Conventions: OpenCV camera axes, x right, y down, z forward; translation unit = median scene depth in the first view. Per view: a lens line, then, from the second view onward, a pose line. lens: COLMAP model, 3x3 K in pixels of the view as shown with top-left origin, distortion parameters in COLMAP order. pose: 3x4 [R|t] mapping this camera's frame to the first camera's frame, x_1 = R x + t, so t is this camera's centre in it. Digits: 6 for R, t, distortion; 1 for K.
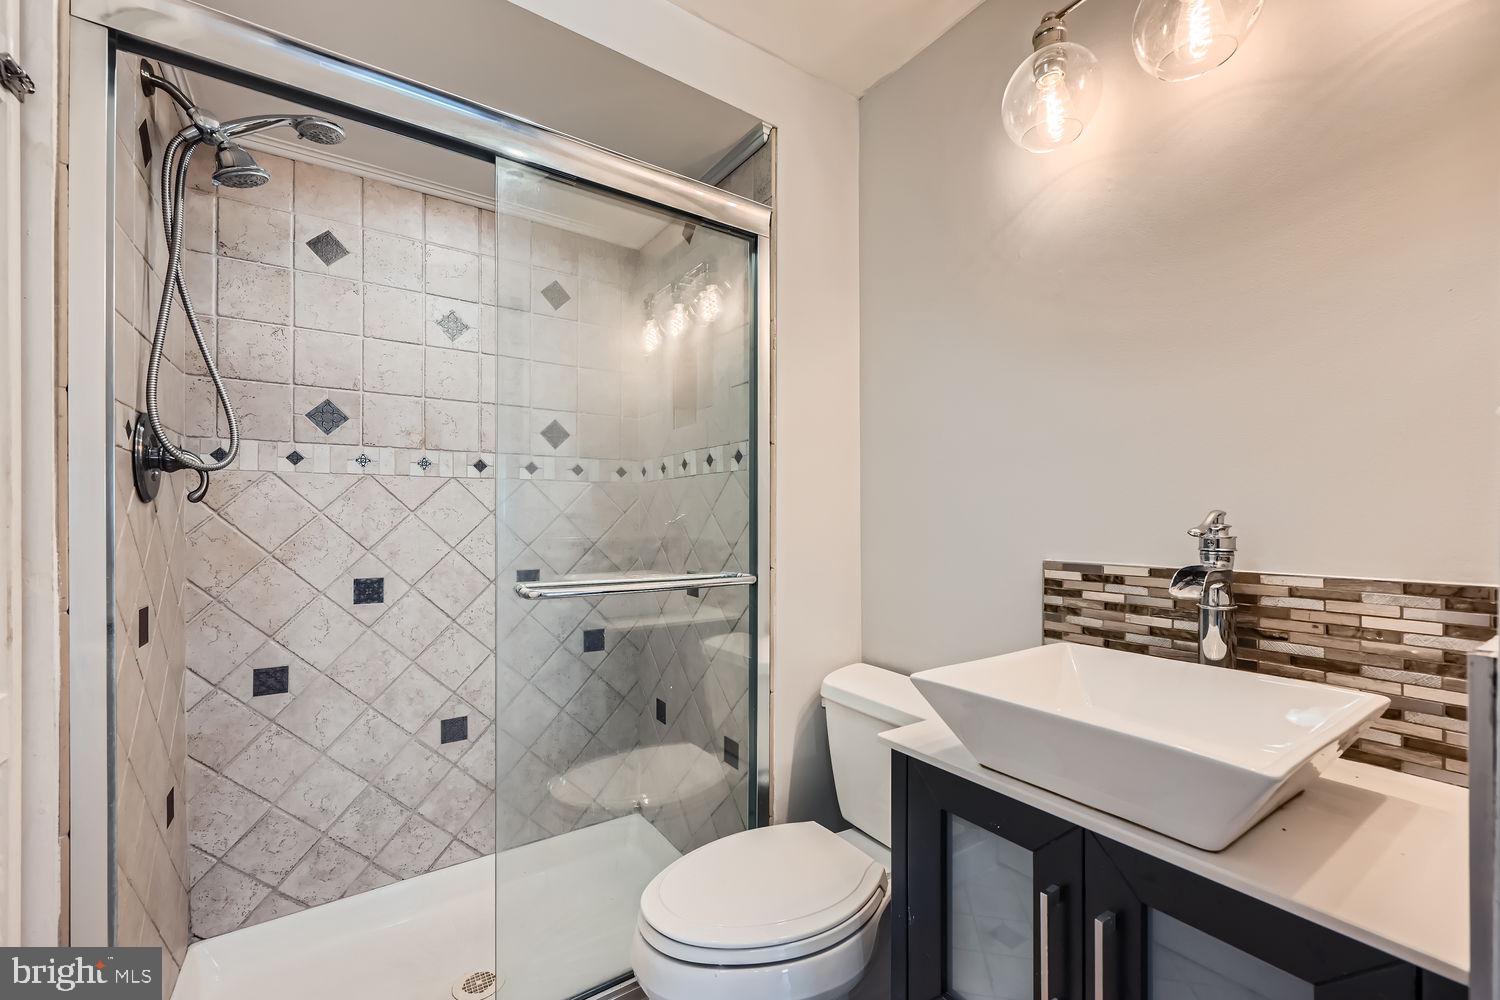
lens RADIAL K [[598.0, 0, 743.1], [0, 598.0, 514.7], [0, 0, 1]] dist [-0.001235, 0.000094]
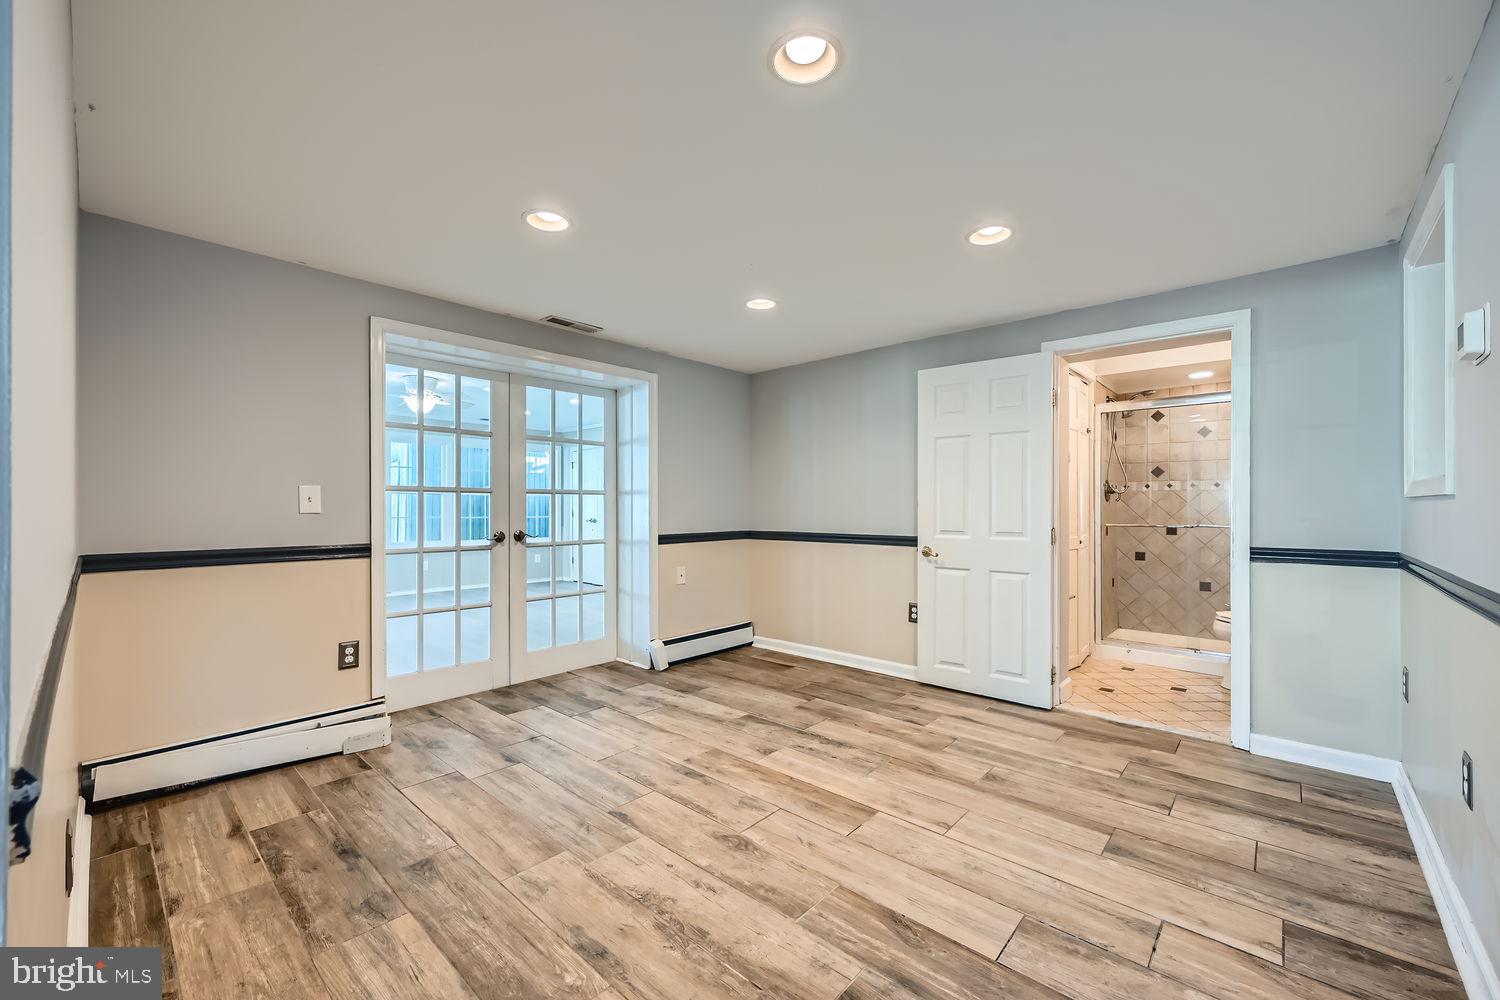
lens RADIAL K [[598.0, 0, 745.0], [0, 598.0, 507.4], [0, 0, 1]] dist [-0.001235, 0.000094]
pose [[0.225965, 0.003048, -0.974131, 1.791161], [-0.001621, 0.999995, 0.002753, 0.011612], [0.974134, 0.000957, 0.225969, -1.730458]]
